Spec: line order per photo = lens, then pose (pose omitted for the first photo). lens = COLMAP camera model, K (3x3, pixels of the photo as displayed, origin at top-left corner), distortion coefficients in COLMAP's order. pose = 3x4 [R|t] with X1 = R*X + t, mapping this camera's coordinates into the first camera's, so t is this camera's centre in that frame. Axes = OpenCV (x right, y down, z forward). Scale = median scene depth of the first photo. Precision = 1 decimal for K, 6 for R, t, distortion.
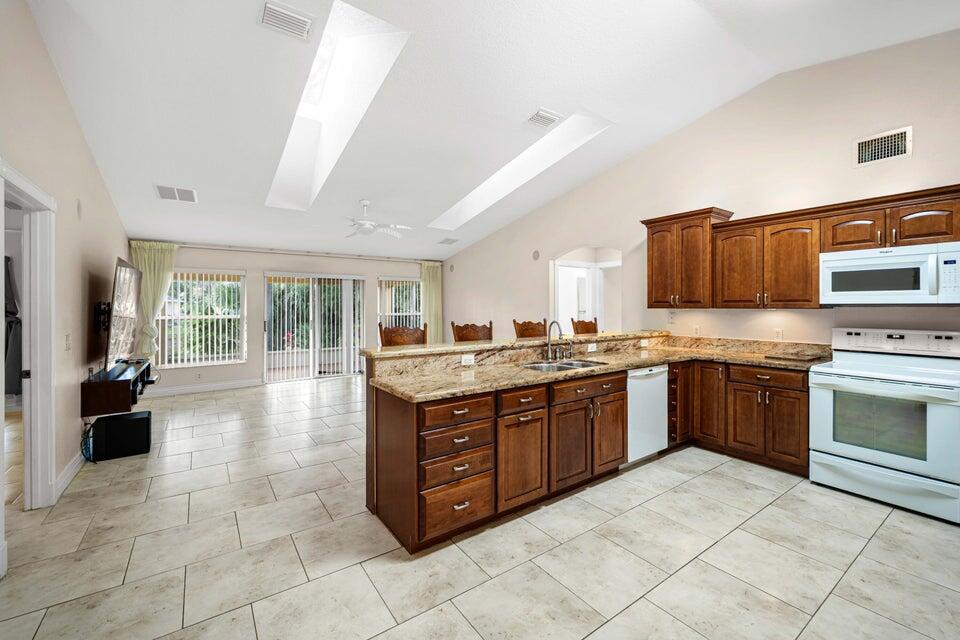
lens RADIAL K [[391.9, 0, 477.3], [0, 391.9, 305.9], [0, 0, 1]] dist [-0.001628, -0.000150]
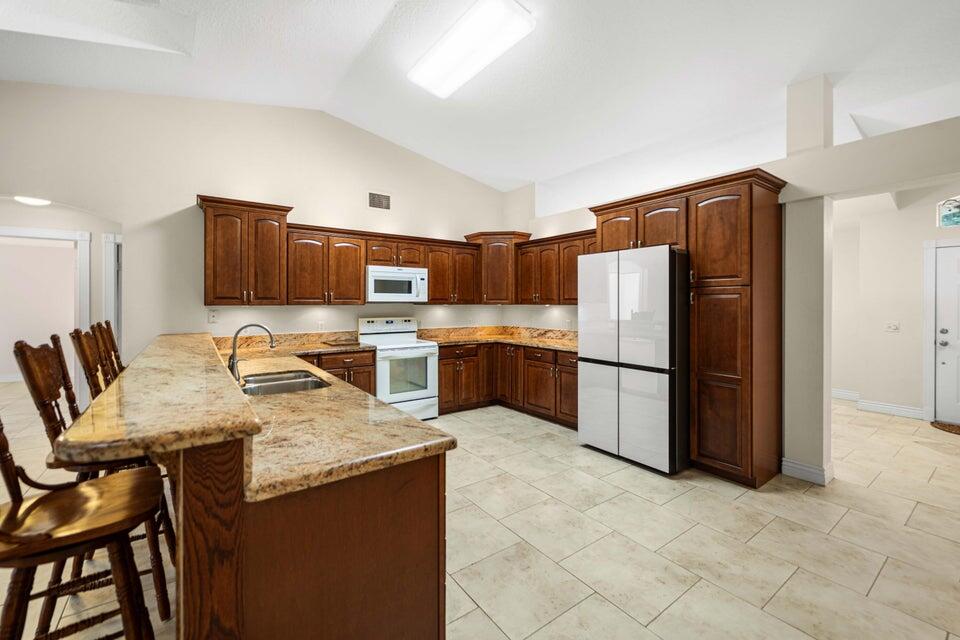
lens RADIAL K [[391.9, 0, 478.2], [0, 391.9, 304.1], [0, 0, 1]] dist [-0.001628, -0.000150]
pose [[-0.007887, -0.001533, 0.999968, -0.529035], [-0.002231, 0.999996, 0.001515, 0.001346], [-0.999966, -0.002219, -0.007891, 0.623755]]
